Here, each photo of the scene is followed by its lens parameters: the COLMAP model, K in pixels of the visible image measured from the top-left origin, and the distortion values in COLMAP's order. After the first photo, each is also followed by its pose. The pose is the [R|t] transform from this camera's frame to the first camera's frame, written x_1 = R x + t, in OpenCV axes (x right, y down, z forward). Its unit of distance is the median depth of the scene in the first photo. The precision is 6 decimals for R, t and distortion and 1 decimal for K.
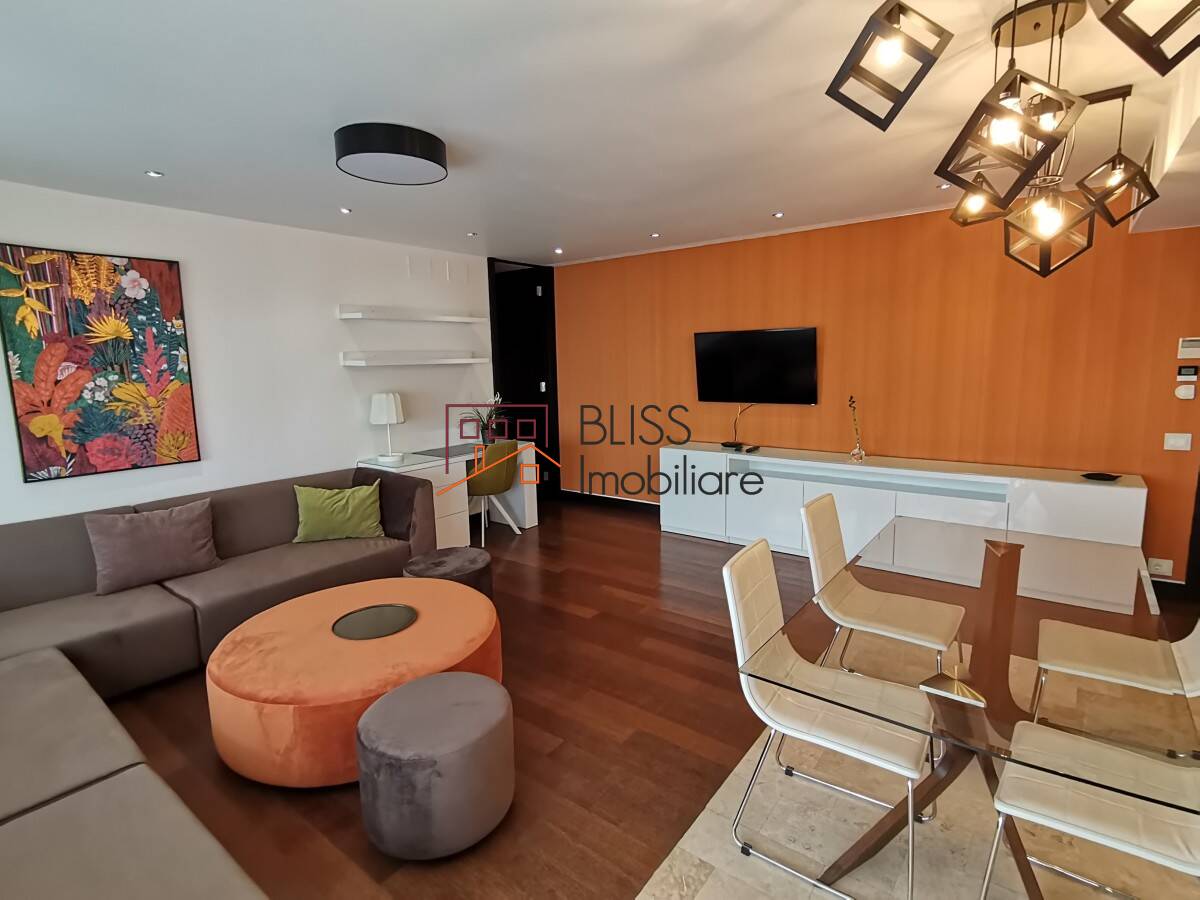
lens RADIAL K [[599.5, 0, 597.9], [0, 599.5, 451.4], [0, 0, 1]] dist [-0.019106, 0.000261]
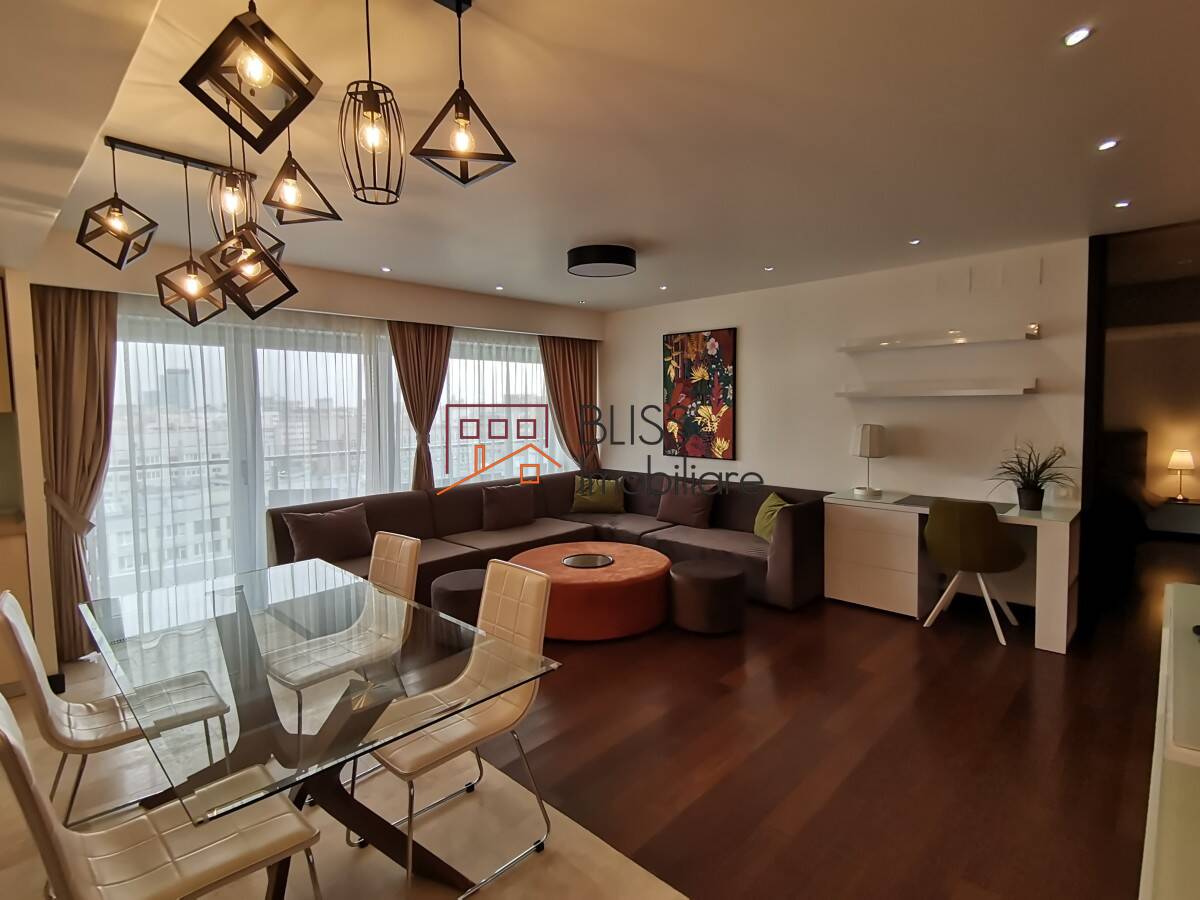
lens RADIAL K [[599.5, 0, 598.8], [0, 599.5, 443.4], [0, 0, 1]] dist [-0.019106, 0.000261]
pose [[-0.079301, 0.098782, -0.991944, 0.926472], [-0.123100, 0.986491, 0.108081, -0.159712], [0.989221, 0.130679, -0.066070, 0.843712]]
